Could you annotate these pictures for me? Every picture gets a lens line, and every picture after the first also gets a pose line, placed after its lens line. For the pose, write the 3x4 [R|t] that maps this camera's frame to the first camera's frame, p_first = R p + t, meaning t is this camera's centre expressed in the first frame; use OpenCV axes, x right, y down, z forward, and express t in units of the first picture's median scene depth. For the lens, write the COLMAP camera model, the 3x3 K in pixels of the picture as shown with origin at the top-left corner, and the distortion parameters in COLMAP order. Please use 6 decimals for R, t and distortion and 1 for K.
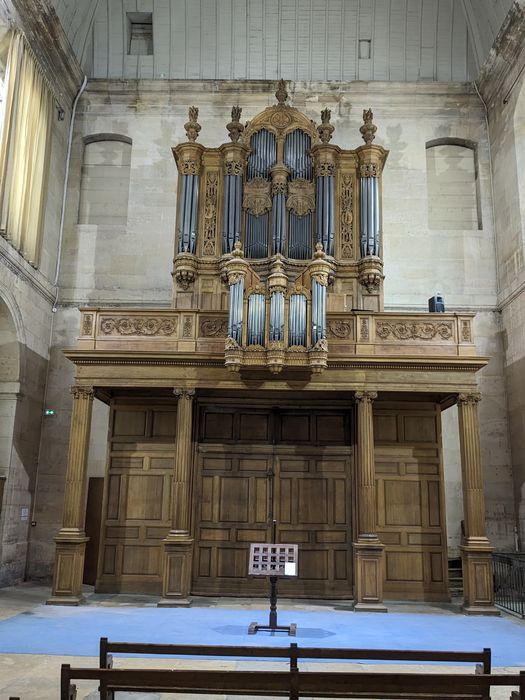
lens RADIAL K [[563.1, 0, 262.5], [0, 563.1, 350.0], [0, 0, 1]] dist [0.048304, -0.095328]
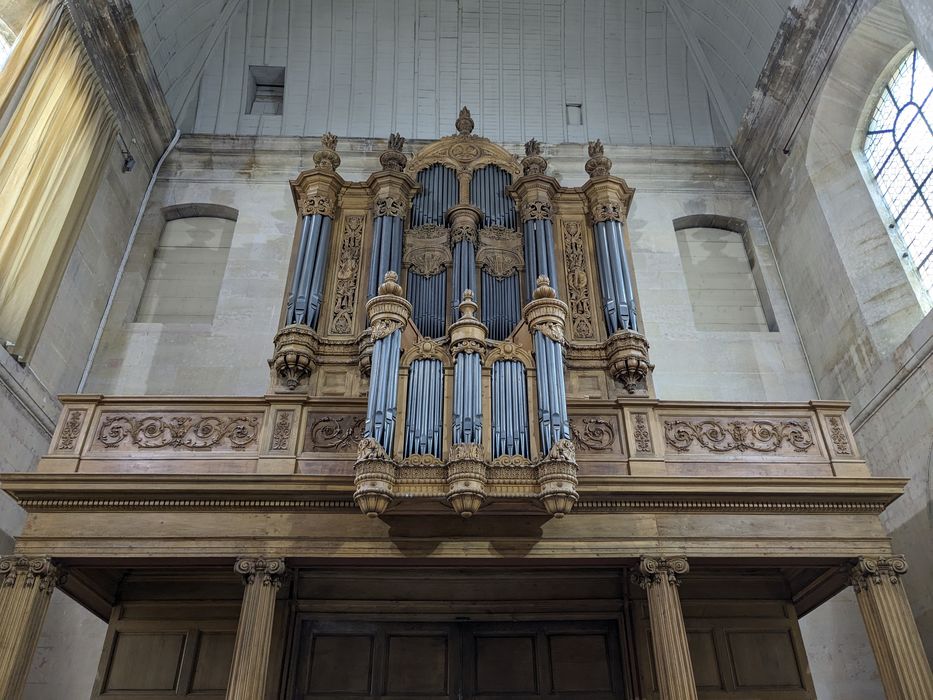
lens RADIAL K [[750.6, 0, 482.4], [0, 750.6, 306.3], [0, 0, 1]] dist [0.048304, -0.095328]
pose [[0.997806, 0.005125, 0.066003, -0.003463], [0.018760, 0.934238, -0.356157, 0.072926], [-0.063488, 0.356614, 0.932092, 0.271023]]
